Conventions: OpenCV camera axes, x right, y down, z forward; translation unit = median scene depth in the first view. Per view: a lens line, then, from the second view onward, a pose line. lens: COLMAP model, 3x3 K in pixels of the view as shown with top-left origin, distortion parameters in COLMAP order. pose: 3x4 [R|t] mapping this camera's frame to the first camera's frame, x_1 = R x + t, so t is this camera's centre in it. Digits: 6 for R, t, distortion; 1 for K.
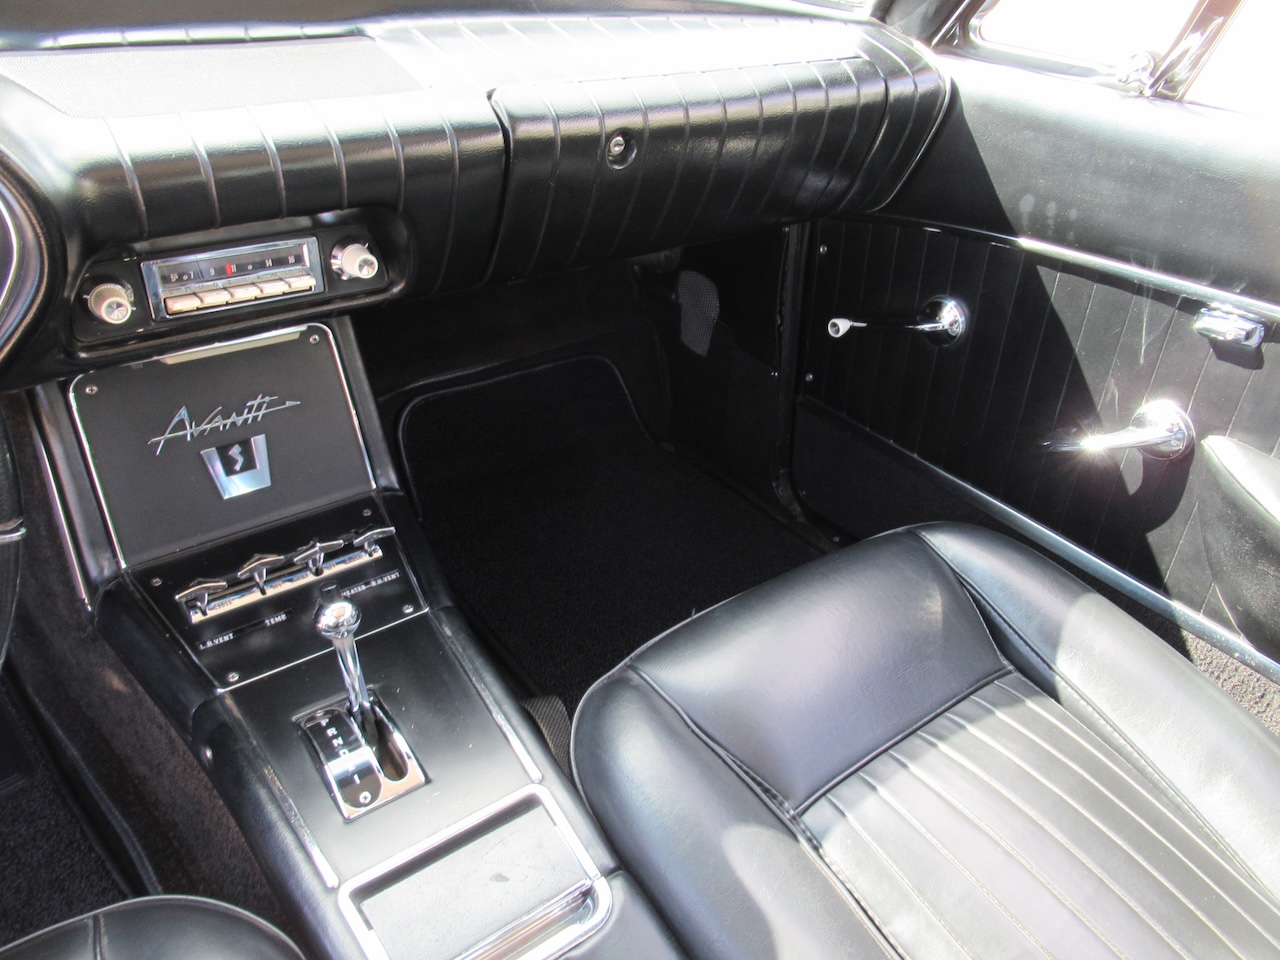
lens RADIAL K [[971.1, 0, 639.4], [0, 971.1, 452.6], [0, 0, 1]] dist [-0.016029, 0.012825]
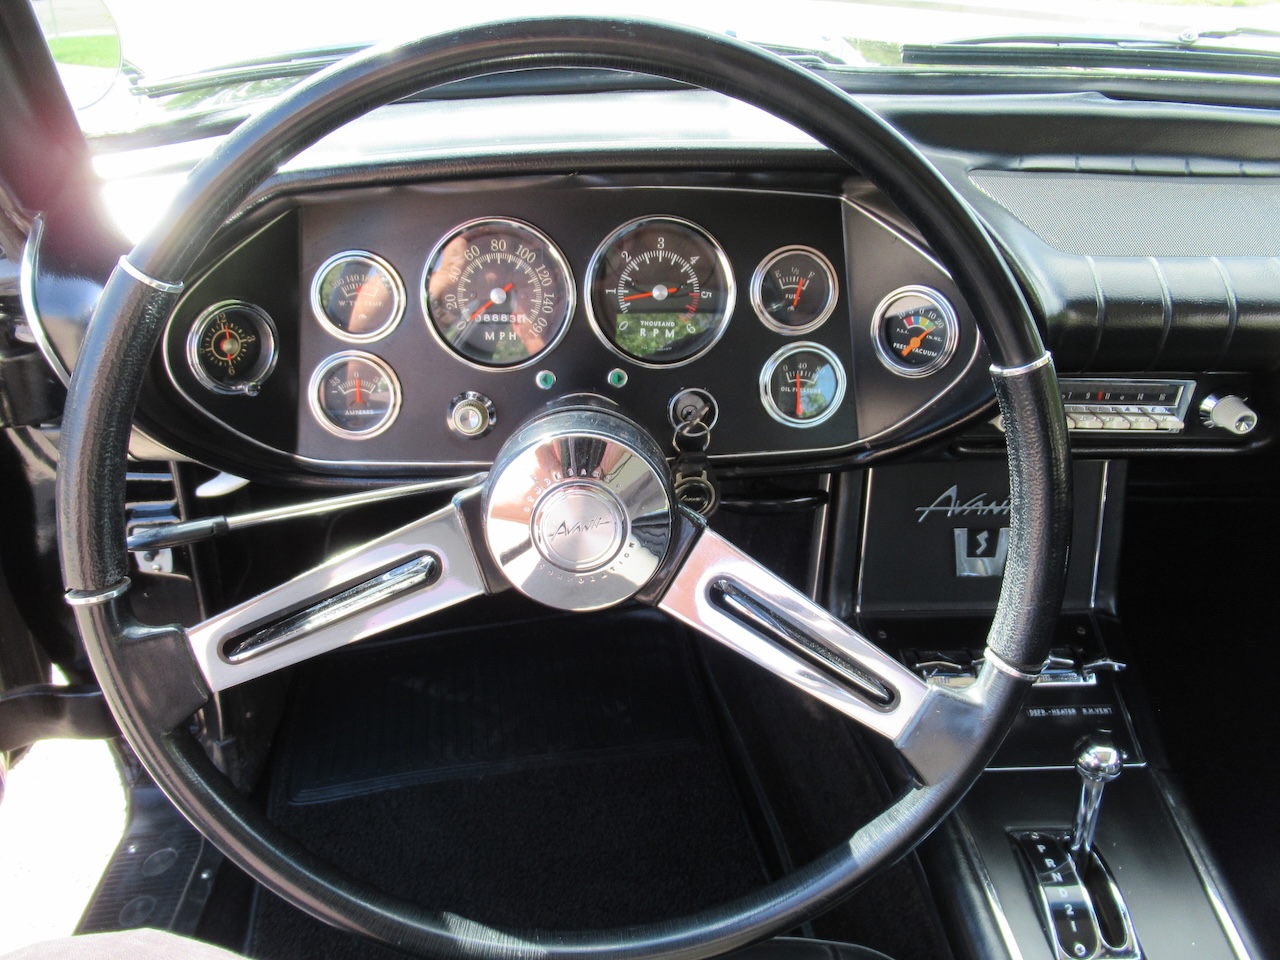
lens RADIAL K [[971.1, 0, 639.4], [0, 971.1, 452.6], [0, 0, 1]] dist [-0.016029, 0.012825]
pose [[0.836388, 0.271317, -0.476280, -0.265669], [-0.281416, 0.958195, 0.051653, -0.038919], [0.470383, 0.090830, 0.877775, -0.086203]]
